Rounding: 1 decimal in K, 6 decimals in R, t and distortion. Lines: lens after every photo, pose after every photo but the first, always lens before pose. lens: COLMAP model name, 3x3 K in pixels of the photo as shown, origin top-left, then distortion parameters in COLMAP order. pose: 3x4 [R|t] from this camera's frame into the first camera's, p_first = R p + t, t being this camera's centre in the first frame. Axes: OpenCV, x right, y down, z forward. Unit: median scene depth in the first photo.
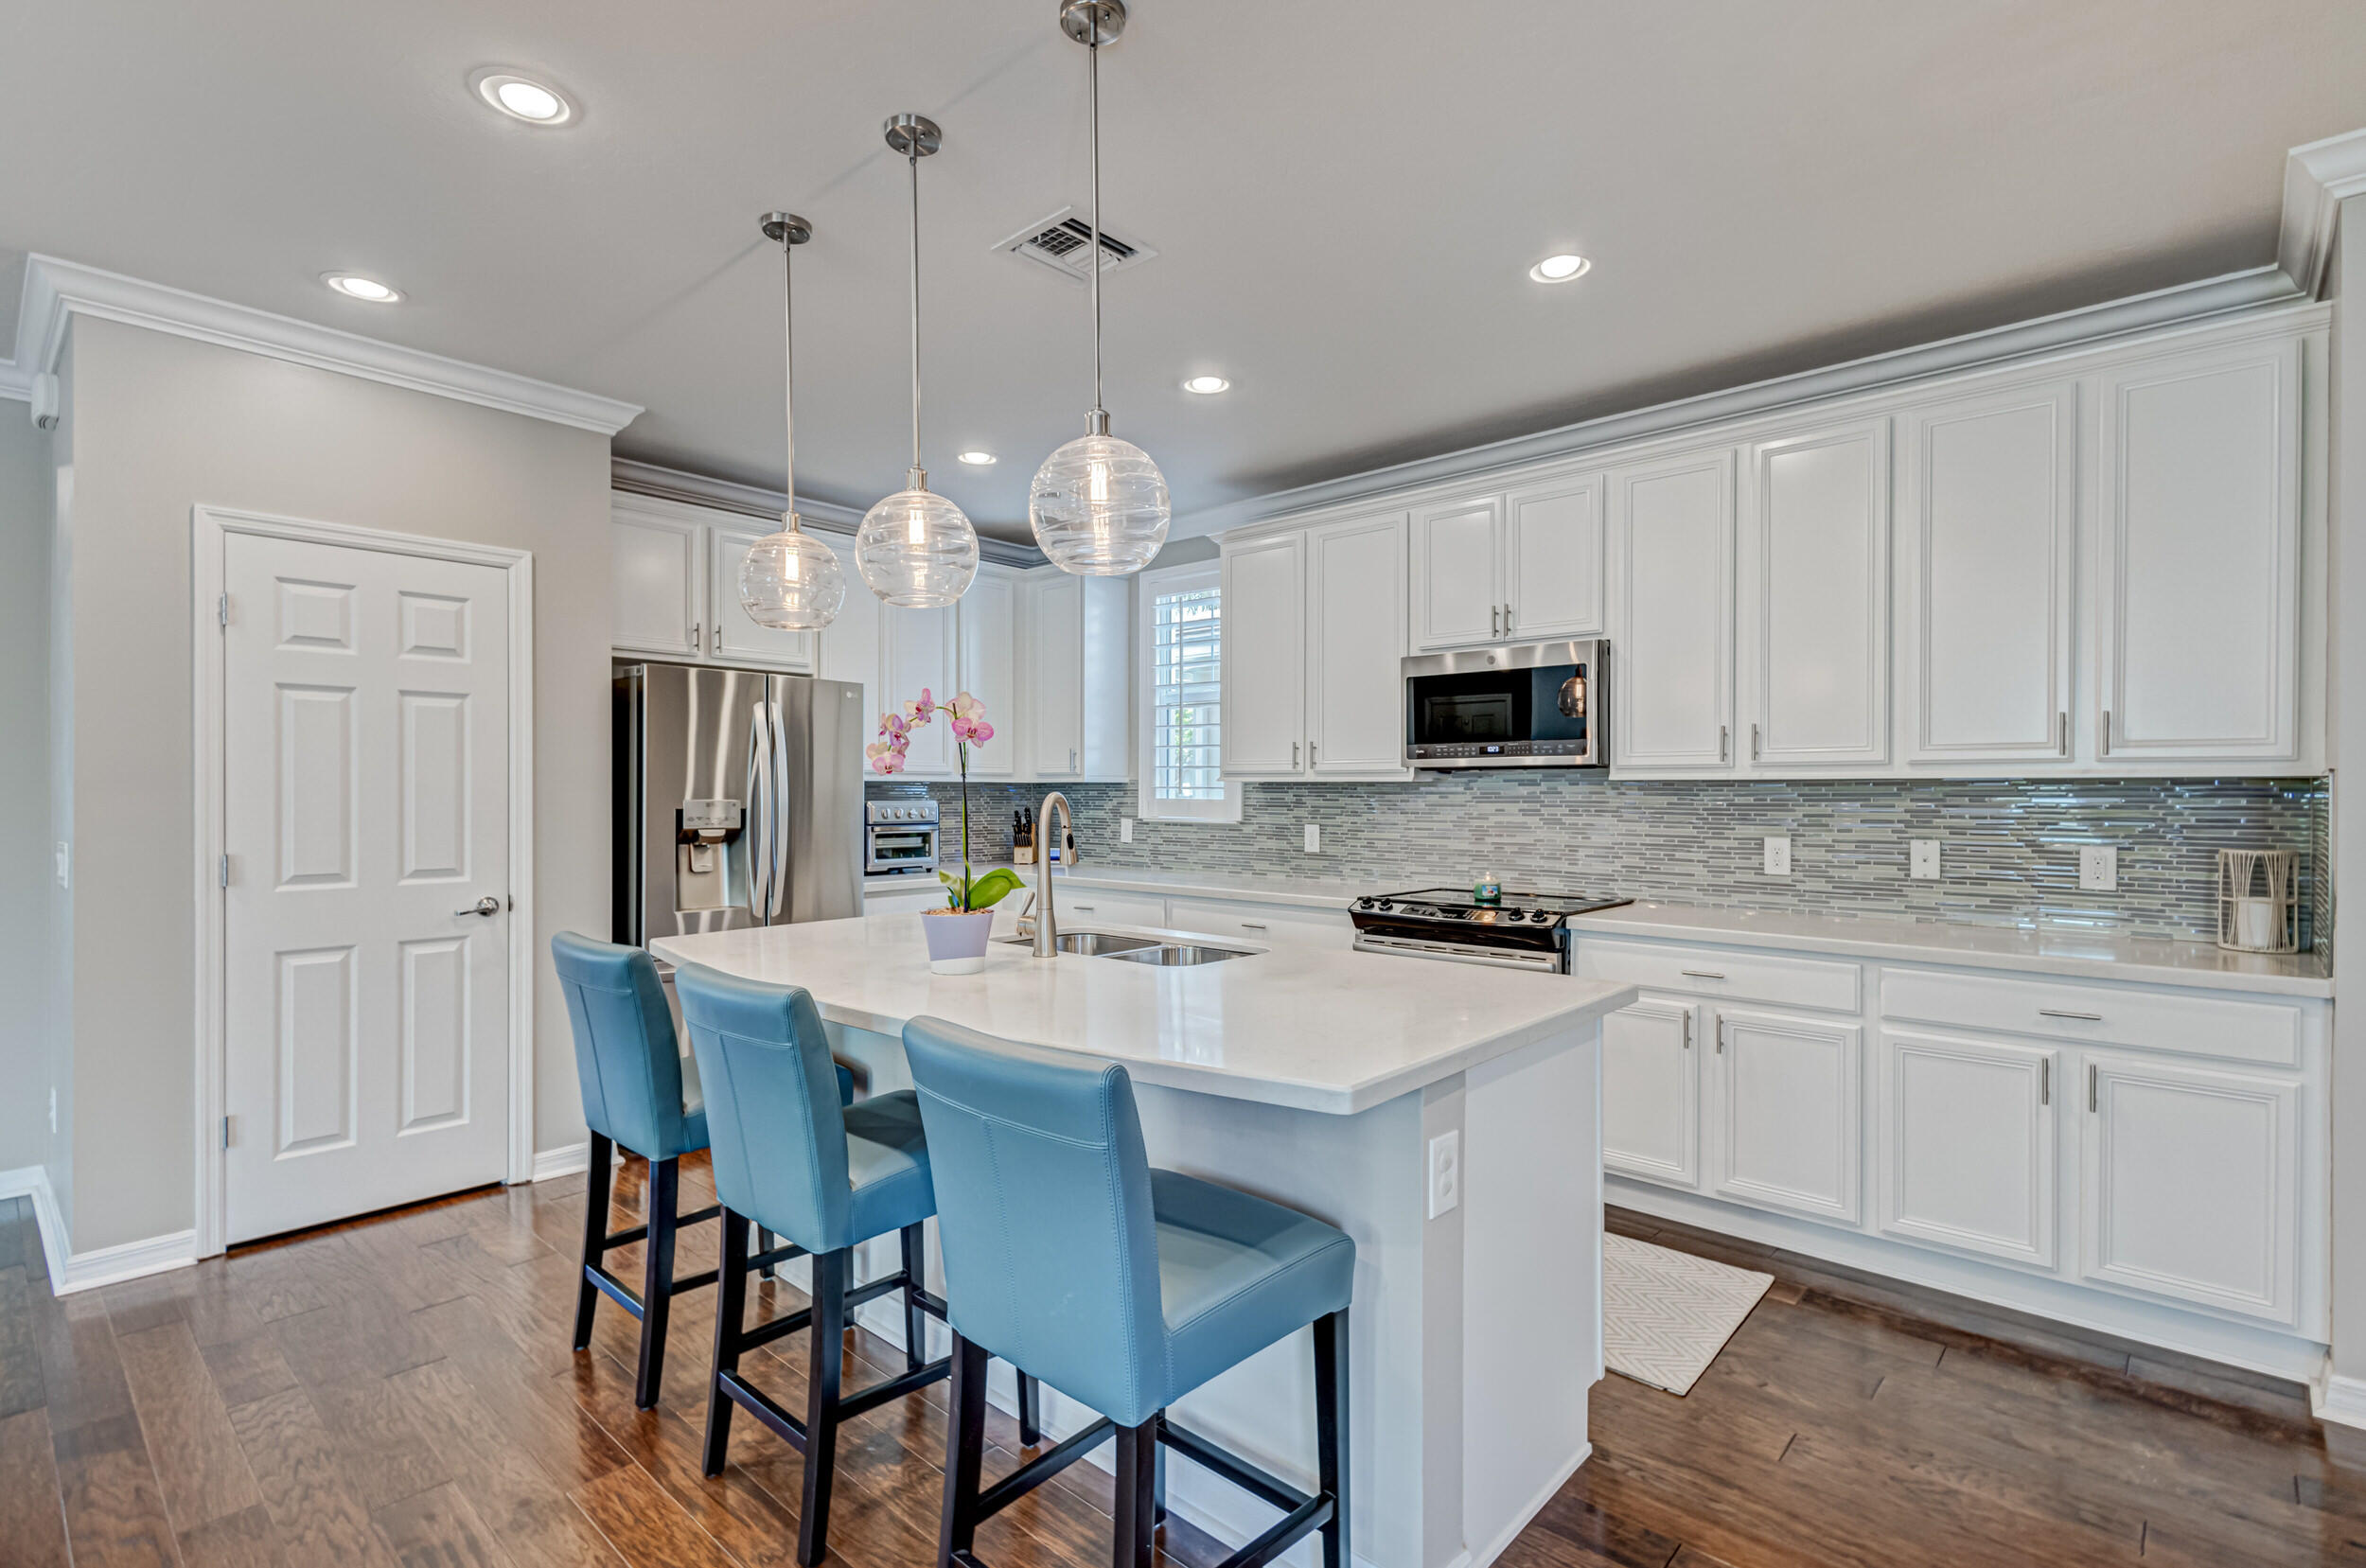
lens RADIAL K [[1087.0, 0, 1183.0], [0, 1087.0, 784.0], [0, 0, 1]] dist [0.003113, -0.000562]
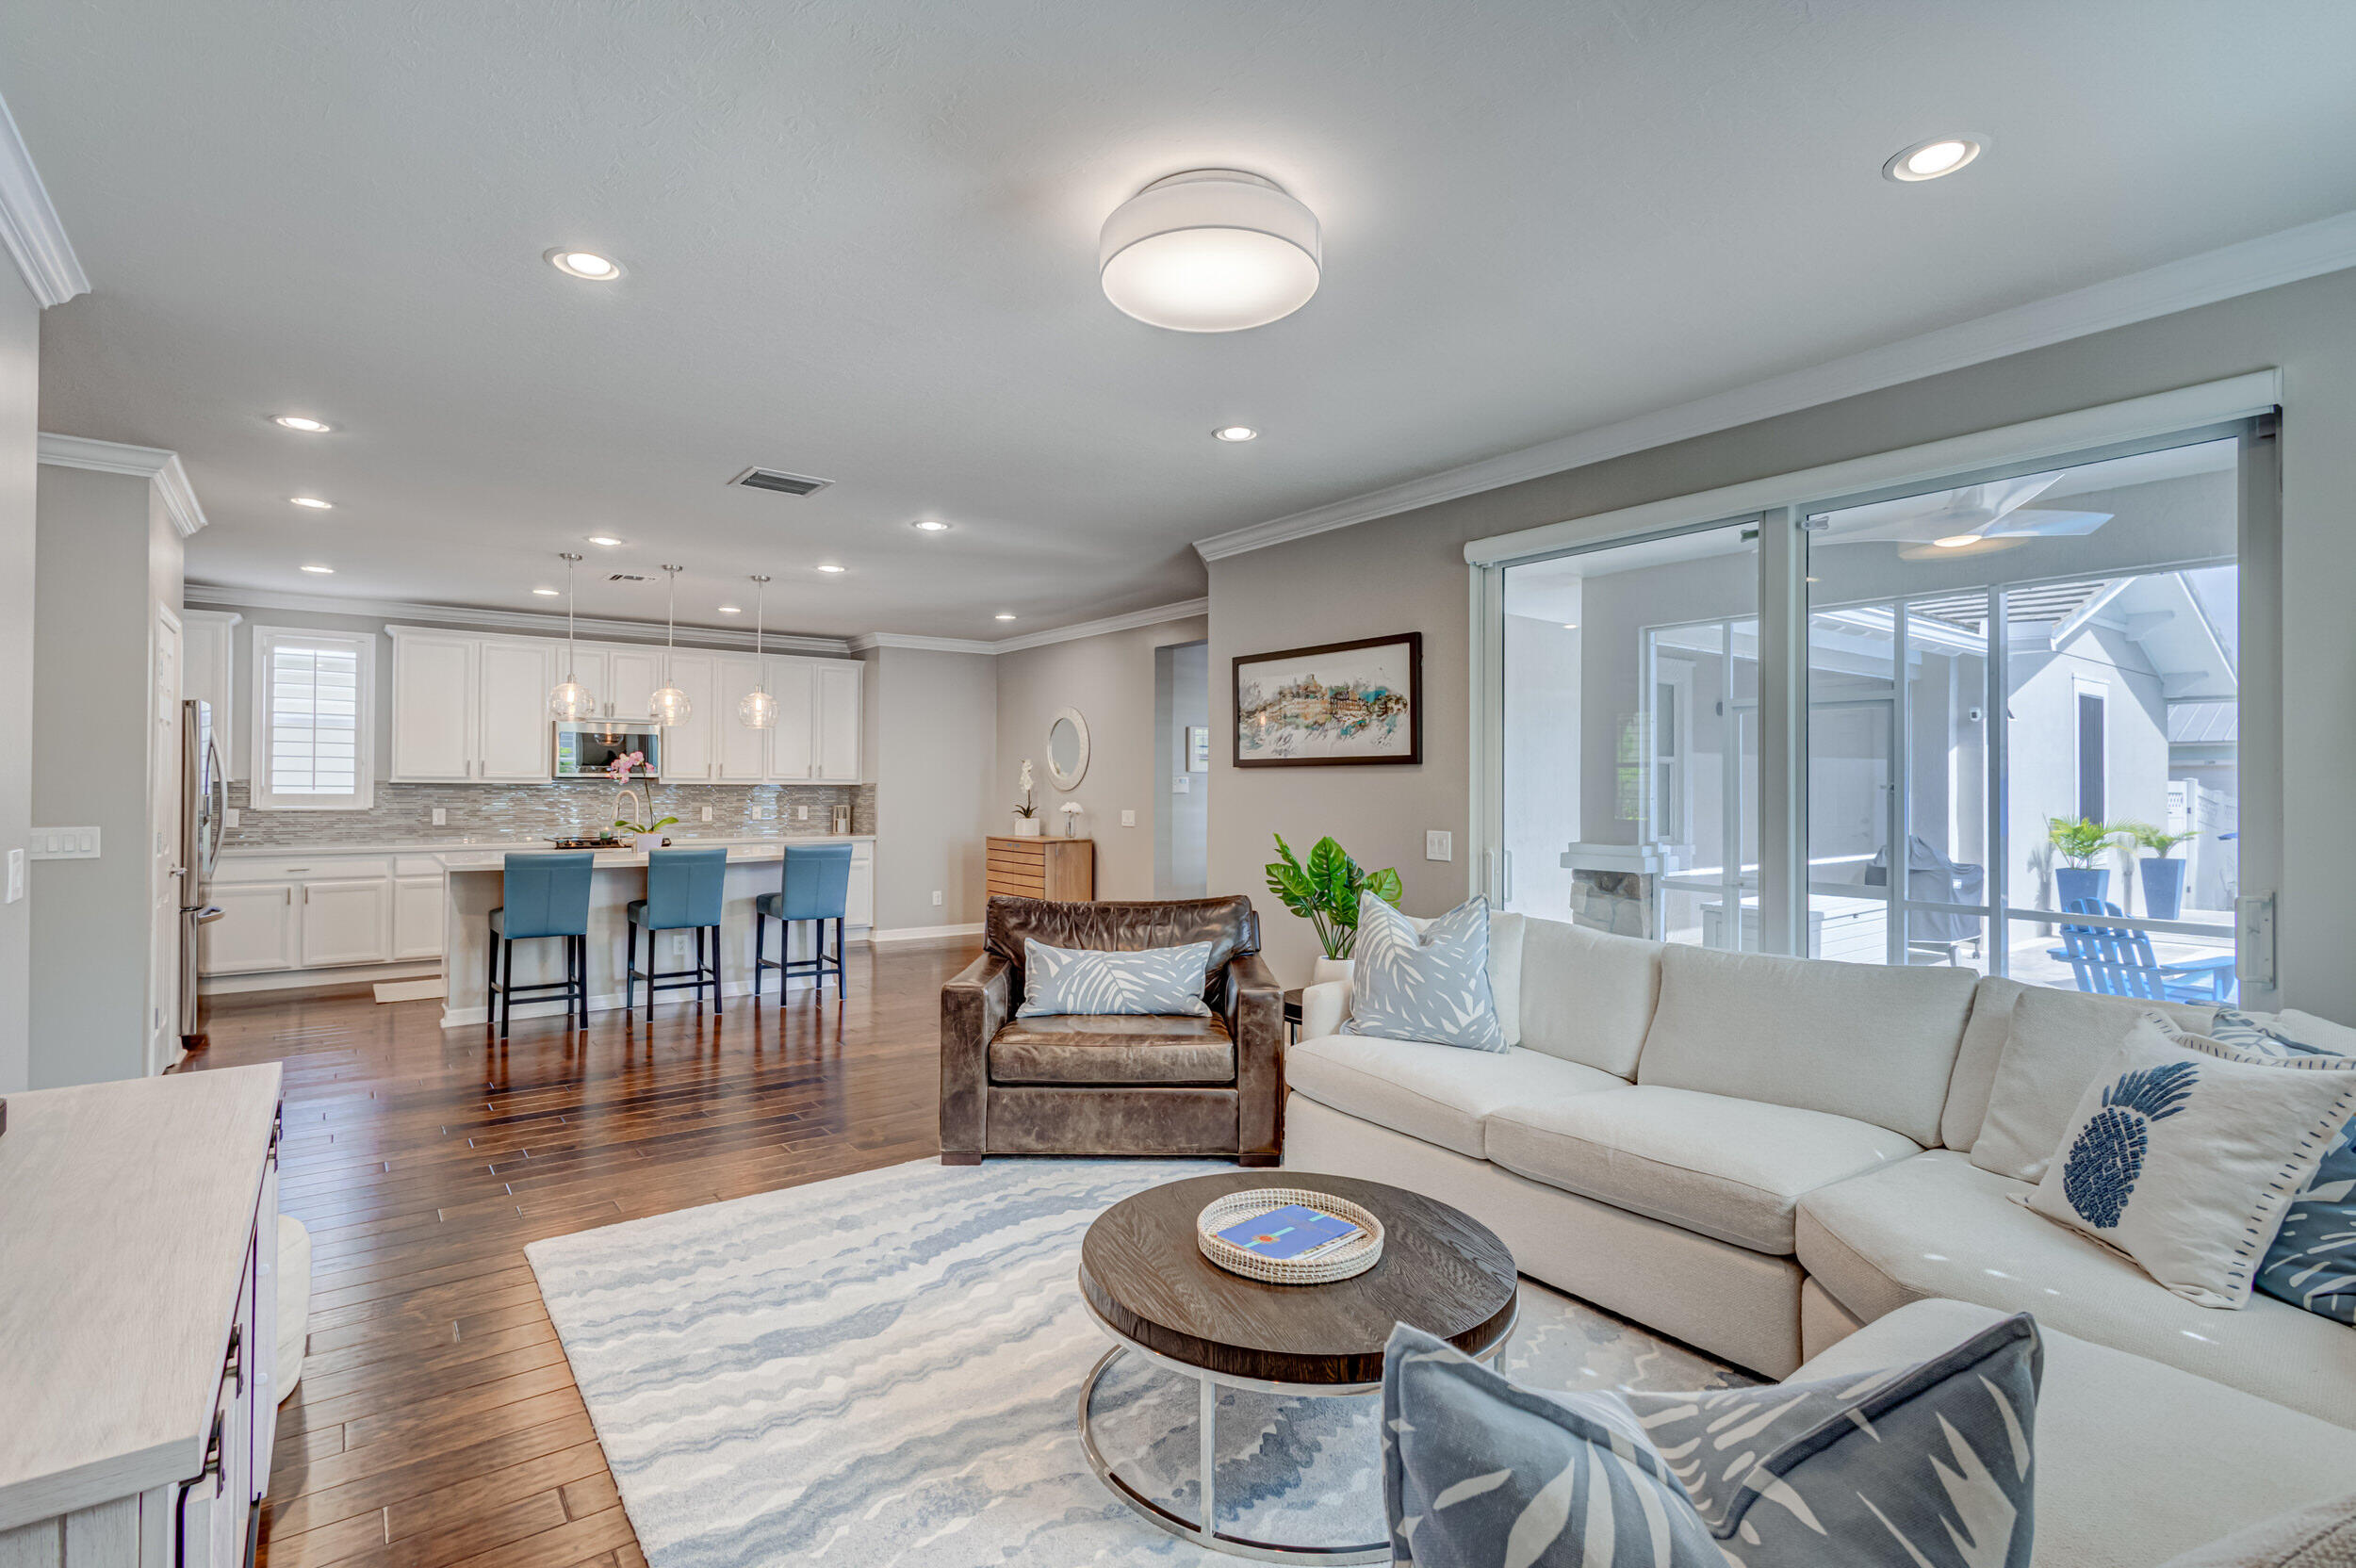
lens RADIAL K [[1105.2, 0, 1176.5], [0, 1105.2, 778.0], [0, 0, 1]] dist [0.014102, -0.000158]
pose [[0.198303, 0.010259, 0.980087, -1.888945], [-0.008016, 0.999929, -0.008845, -0.004530], [-0.980108, -0.006102, 0.198371, -0.634478]]
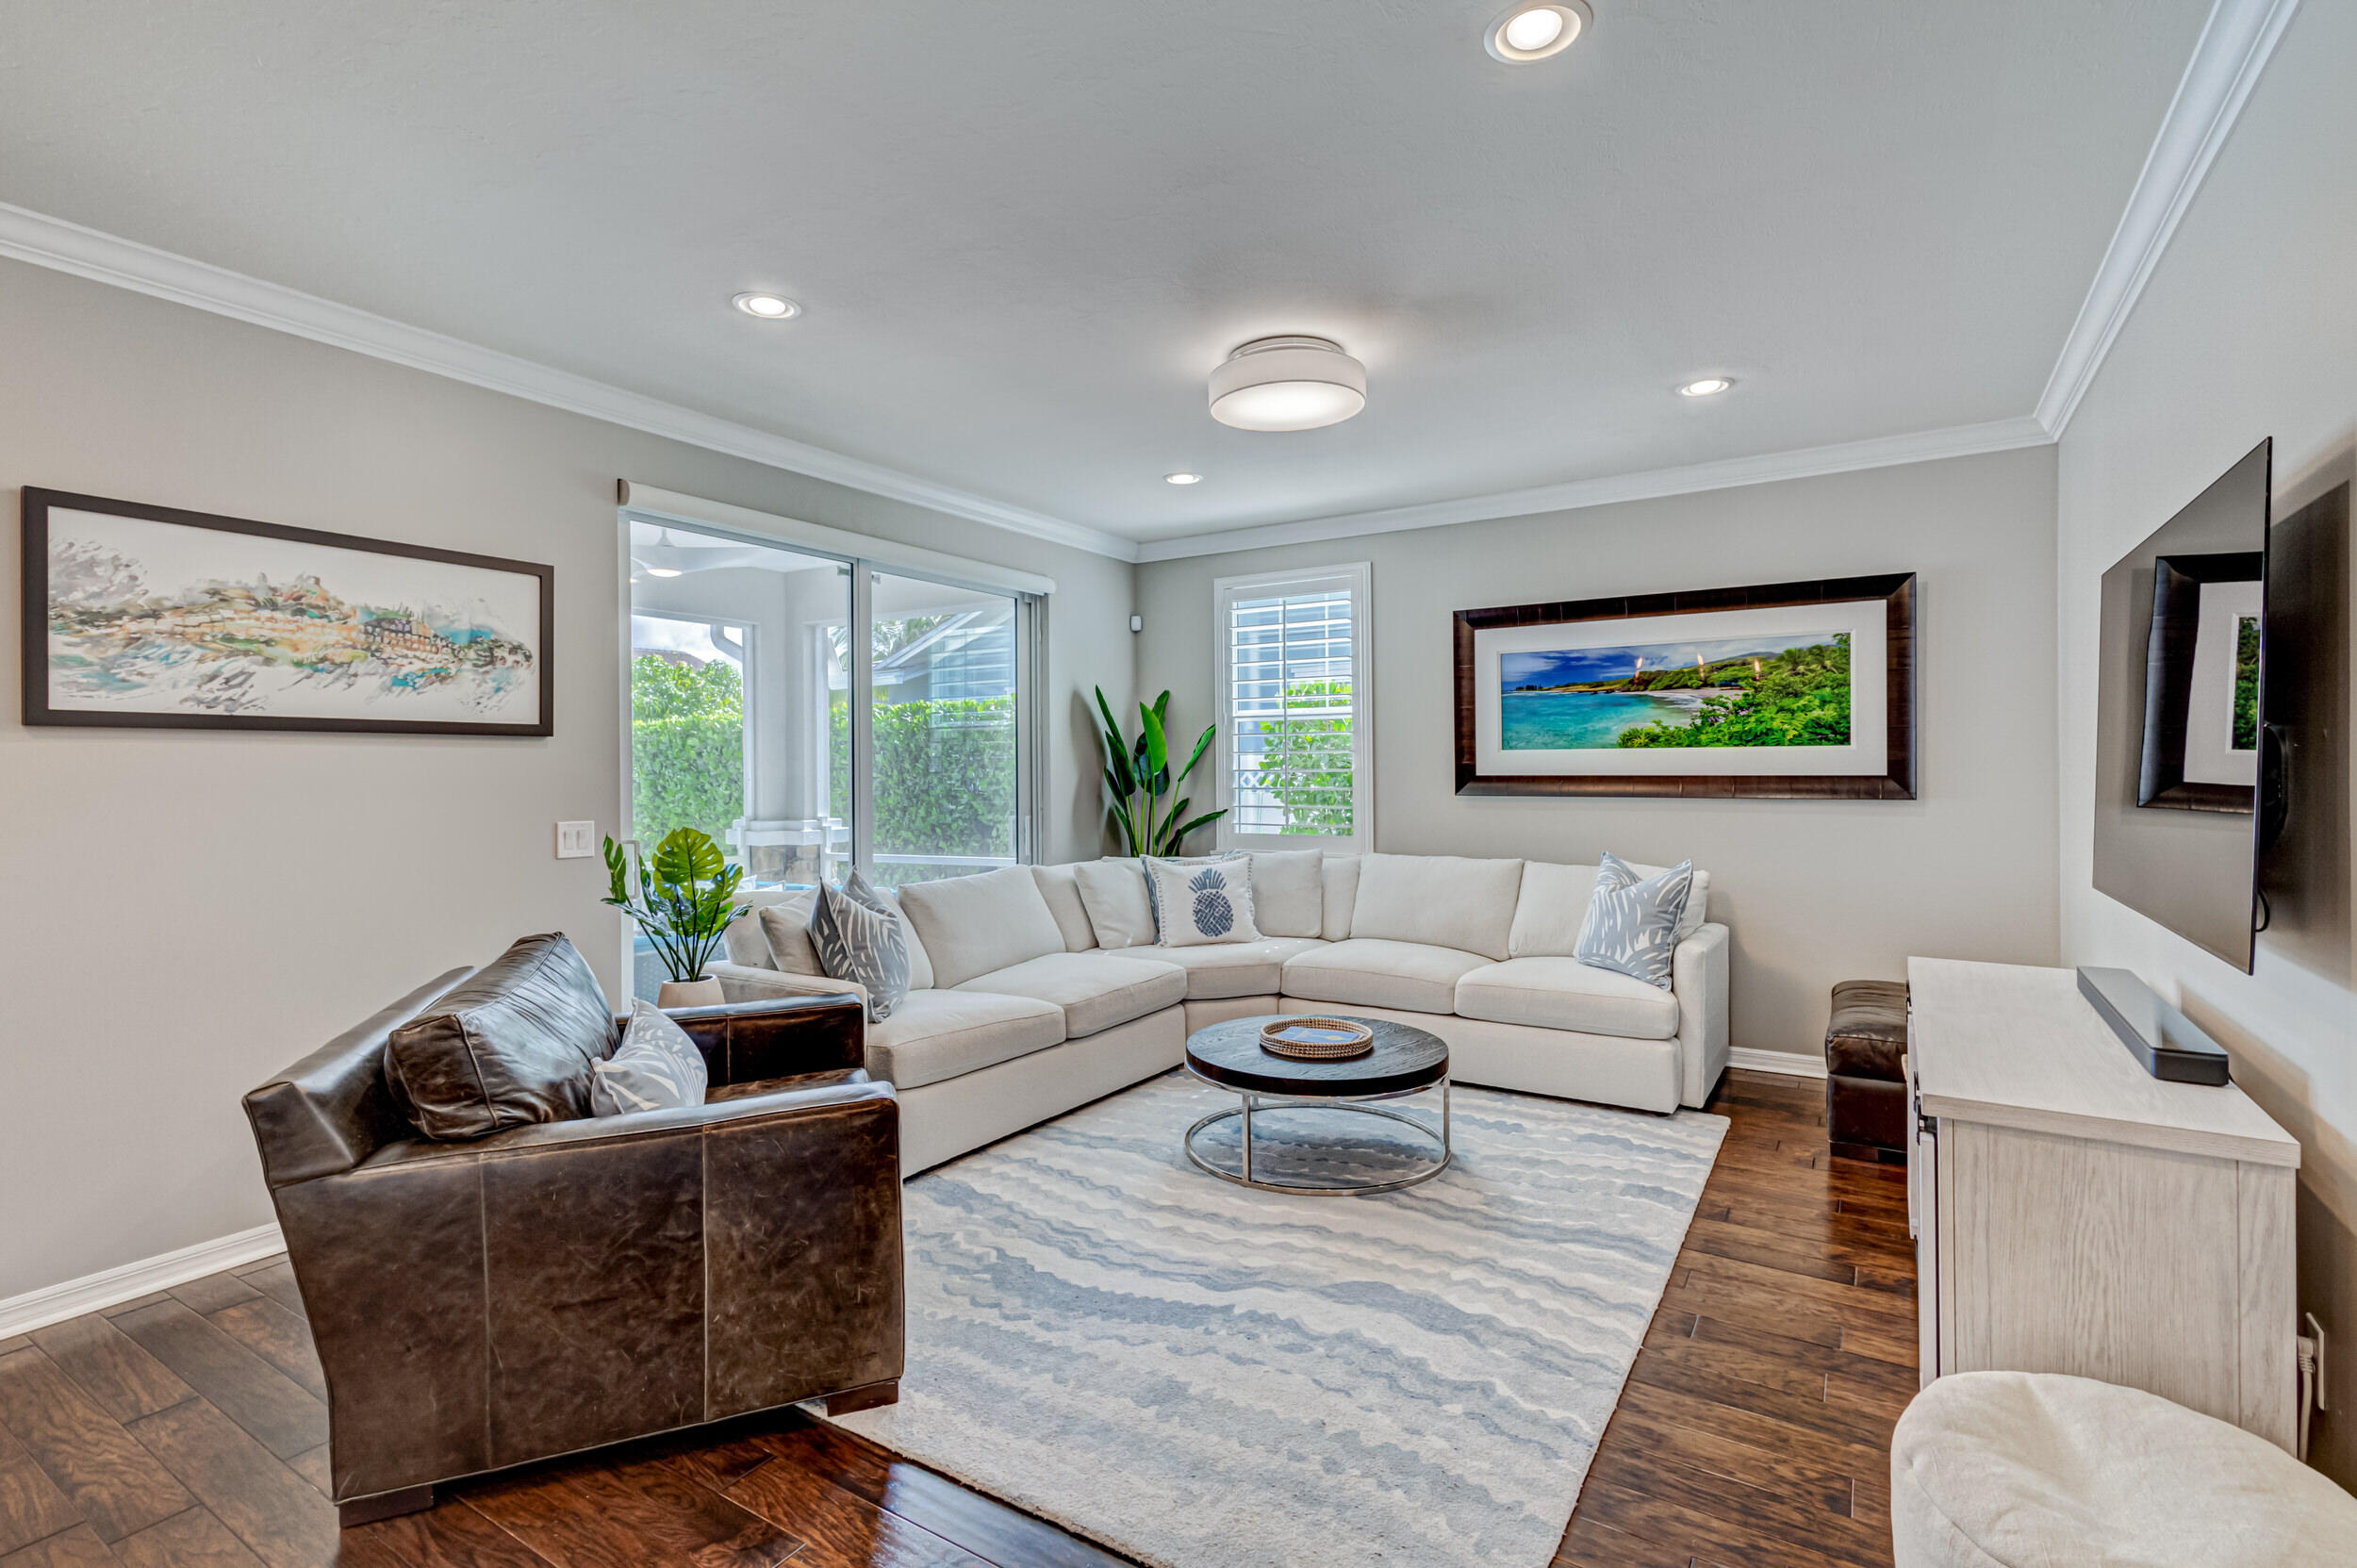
lens RADIAL K [[1088.3, 0, 1175.0], [0, 1088.3, 771.9], [0, 0, 1]] dist [0.012651, -0.000242]
pose [[-0.988955, 0.007528, -0.148025, -0.886617], [0.007446, 0.999972, 0.001102, 0.000943], [0.148029, -0.000013, -0.988983, 0.512692]]
